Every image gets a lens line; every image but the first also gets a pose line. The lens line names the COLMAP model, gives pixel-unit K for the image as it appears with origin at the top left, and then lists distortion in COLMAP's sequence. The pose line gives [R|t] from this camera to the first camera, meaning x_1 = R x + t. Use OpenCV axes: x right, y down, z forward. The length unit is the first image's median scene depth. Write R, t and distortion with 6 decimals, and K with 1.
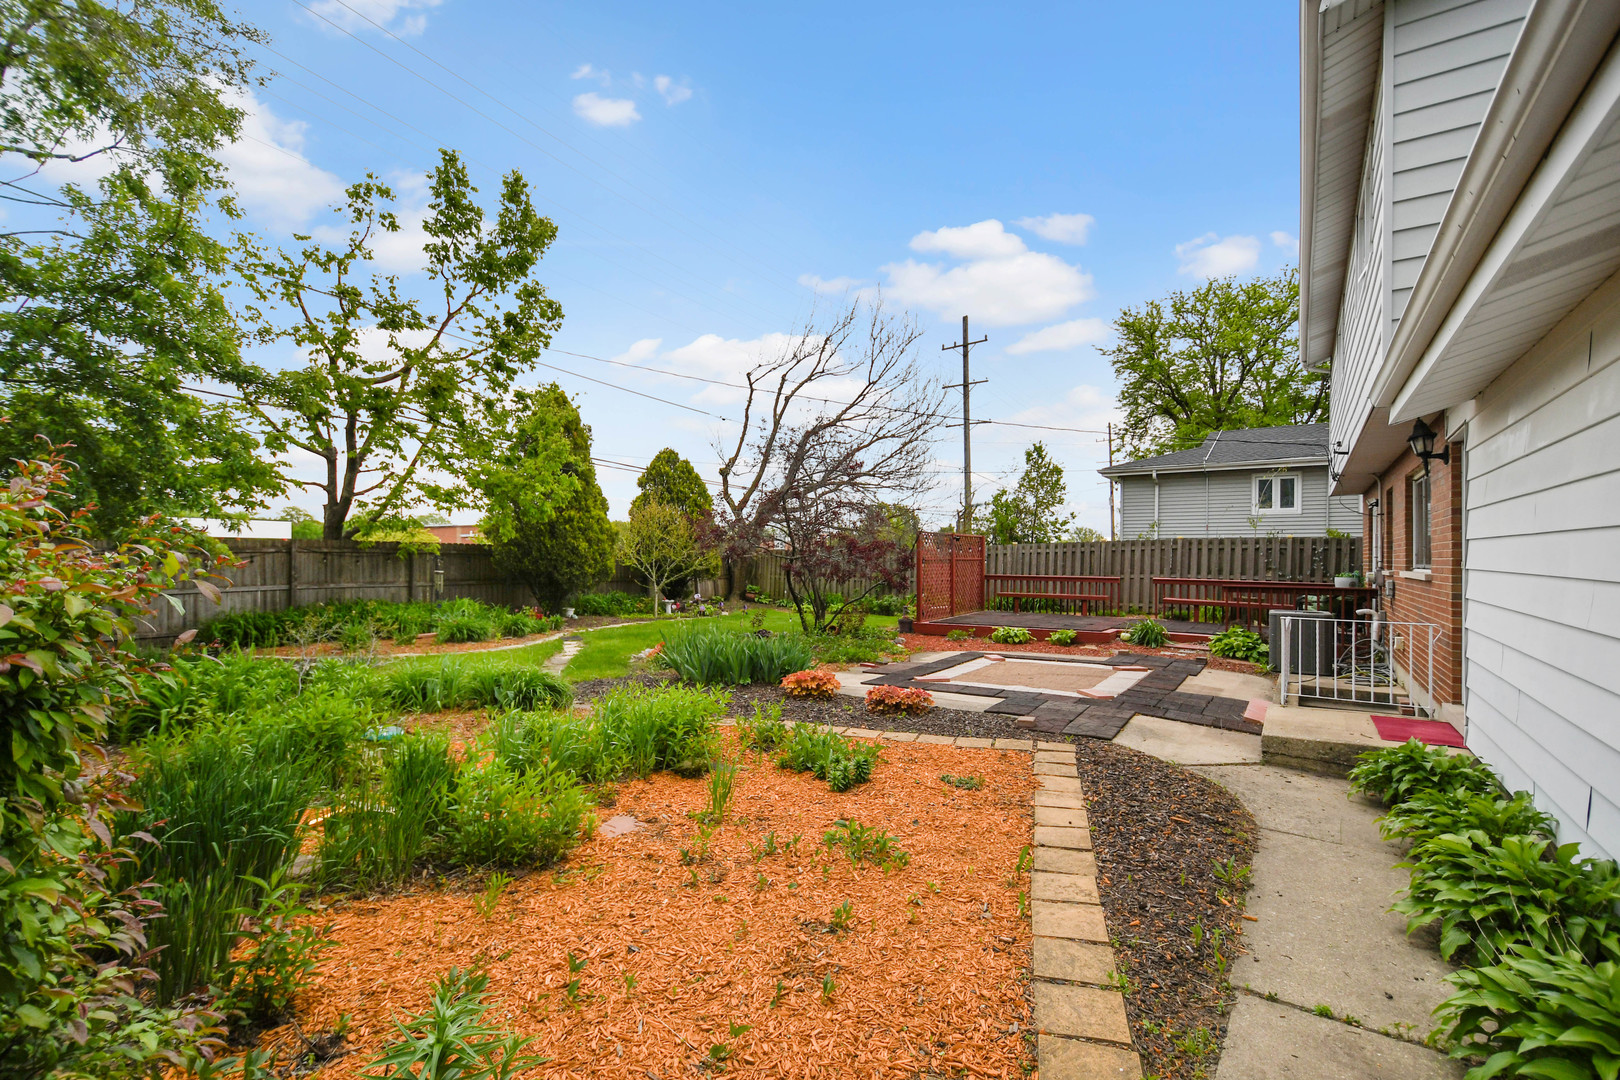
lens RADIAL K [[744.3, 0, 785.8], [0, 744.3, 562.6], [0, 0, 1]] dist [0.003745, -0.009896]
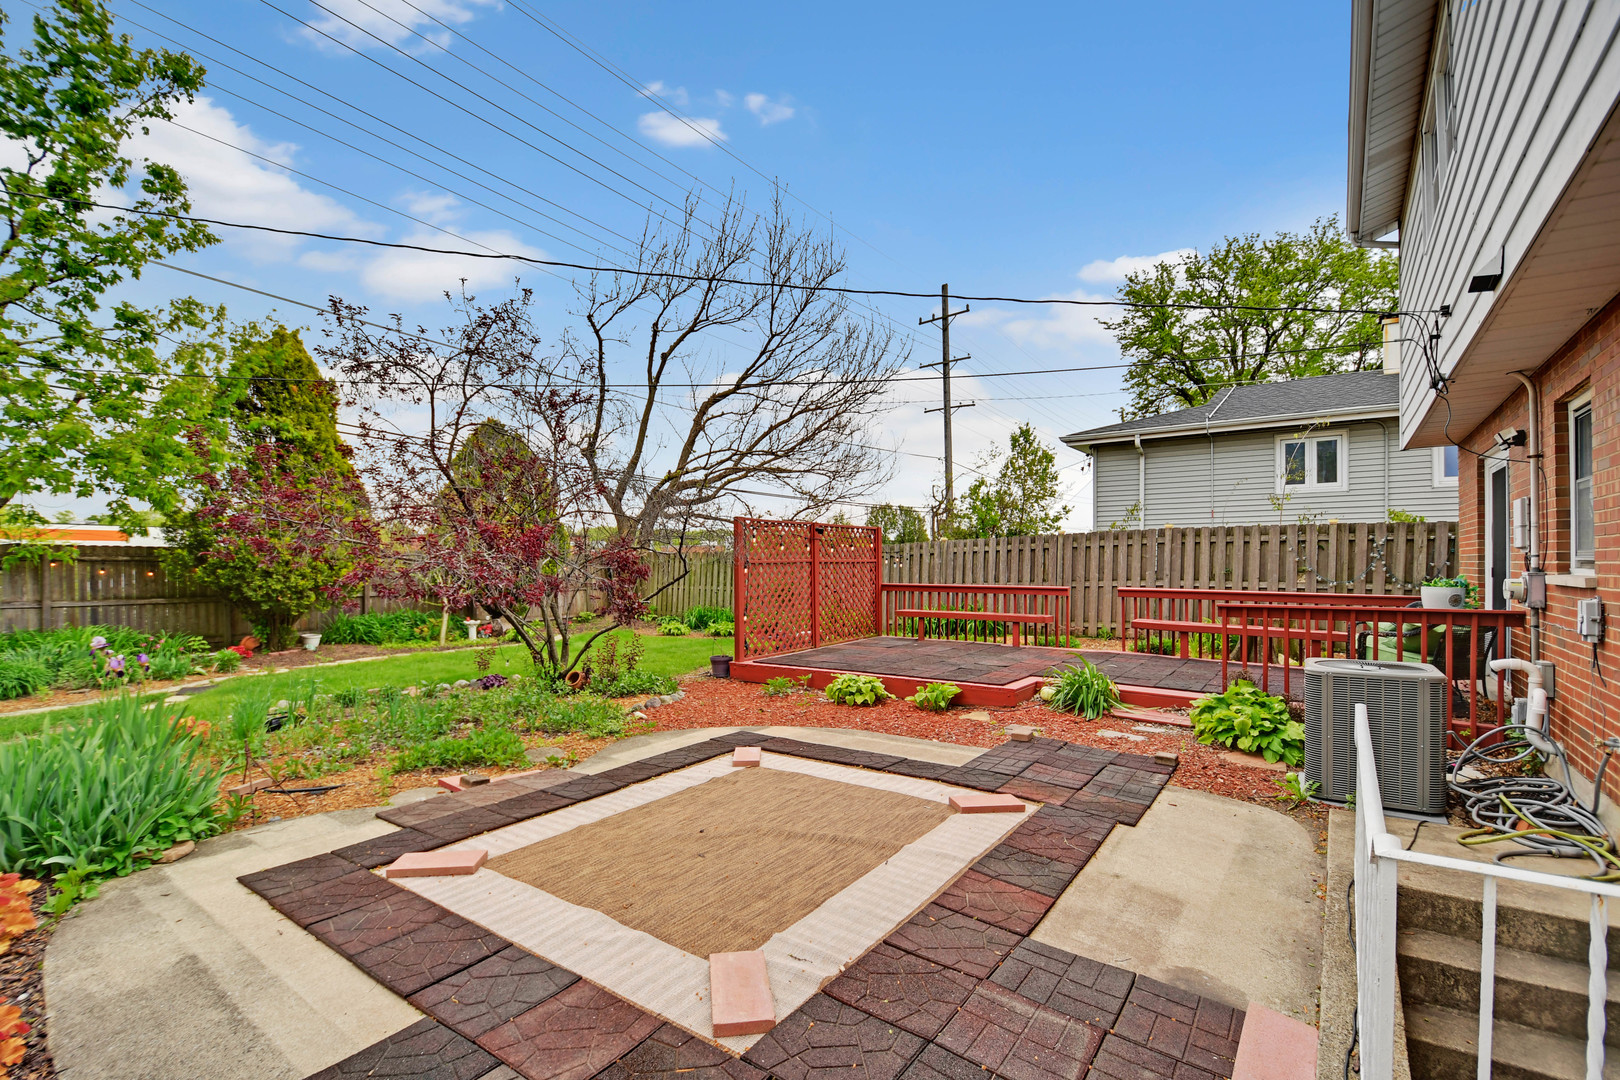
lens RADIAL K [[744.3, 0, 786.2], [0, 744.3, 571.5], [0, 0, 1]] dist [0.003745, -0.009896]
pose [[0.999568, -0.009479, -0.027837, 0.149736], [0.009623, 0.999941, 0.005056, 0.000481], [0.027788, -0.005322, 0.999600, 0.232801]]
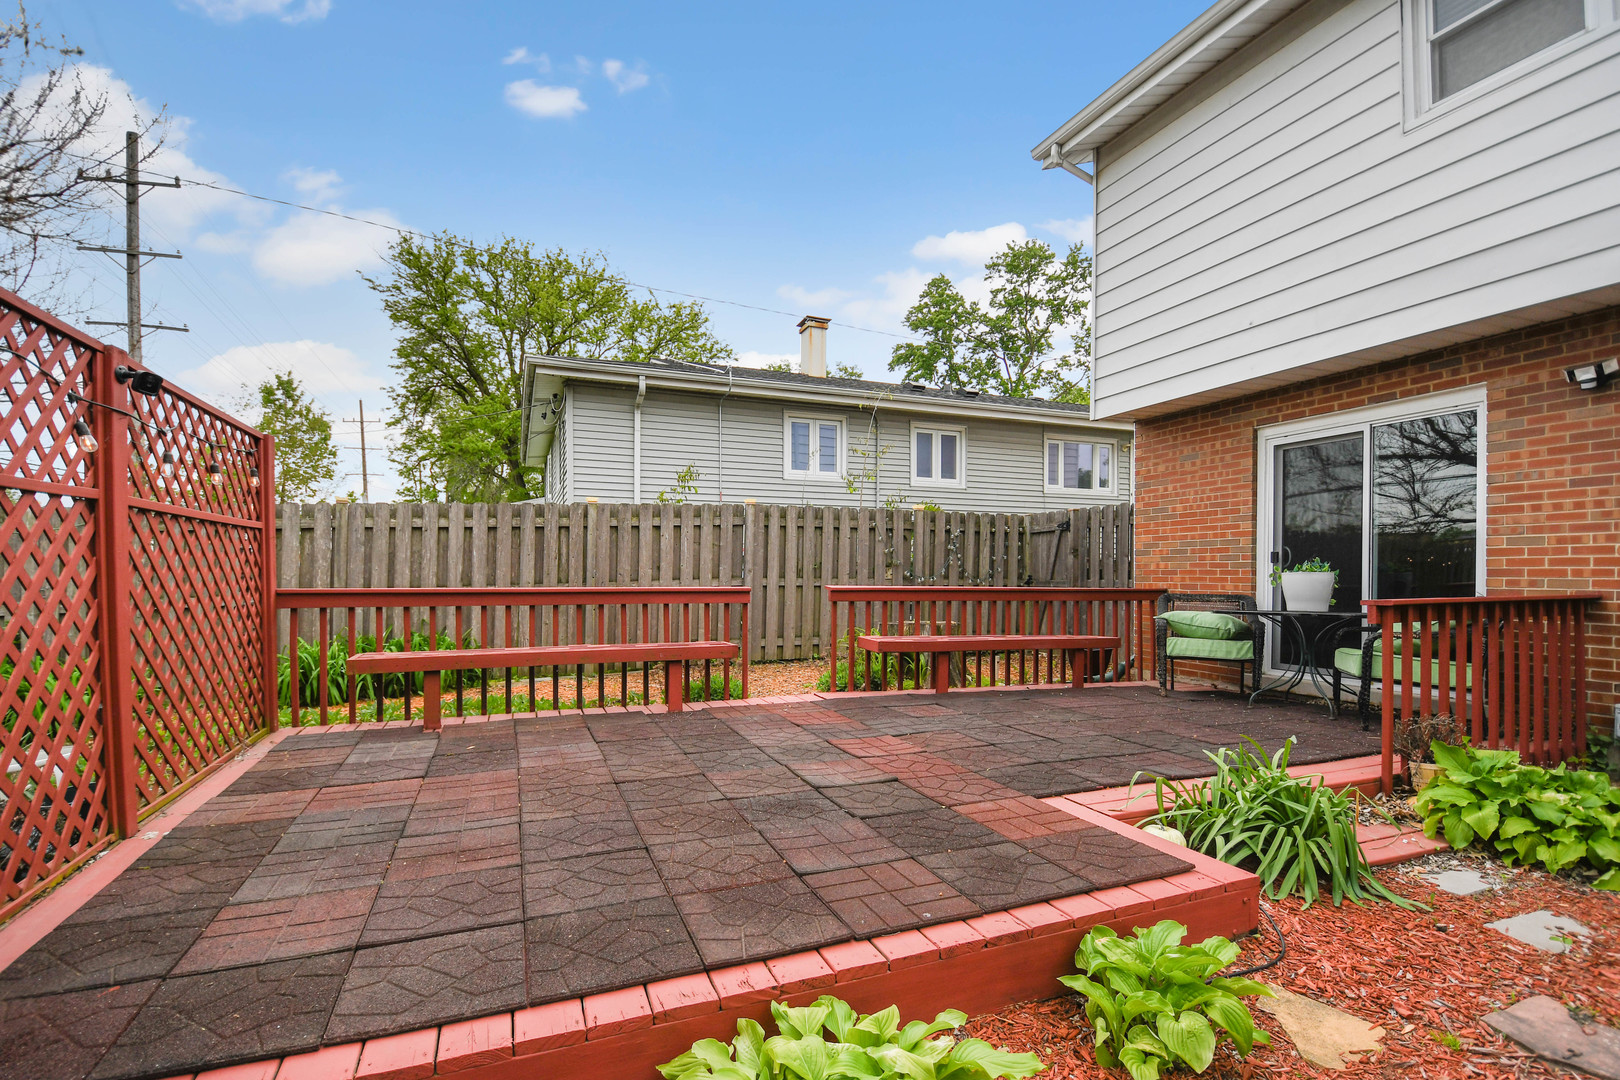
lens RADIAL K [[744.3, 0, 816.2], [0, 744.3, 569.0], [0, 0, 1]] dist [0.003745, -0.009896]
pose [[0.546023, 0.000718, 0.837770, 0.113615], [0.008000, 0.999950, -0.006071, 0.009672], [-0.837732, 0.010017, 0.545989, 0.531153]]
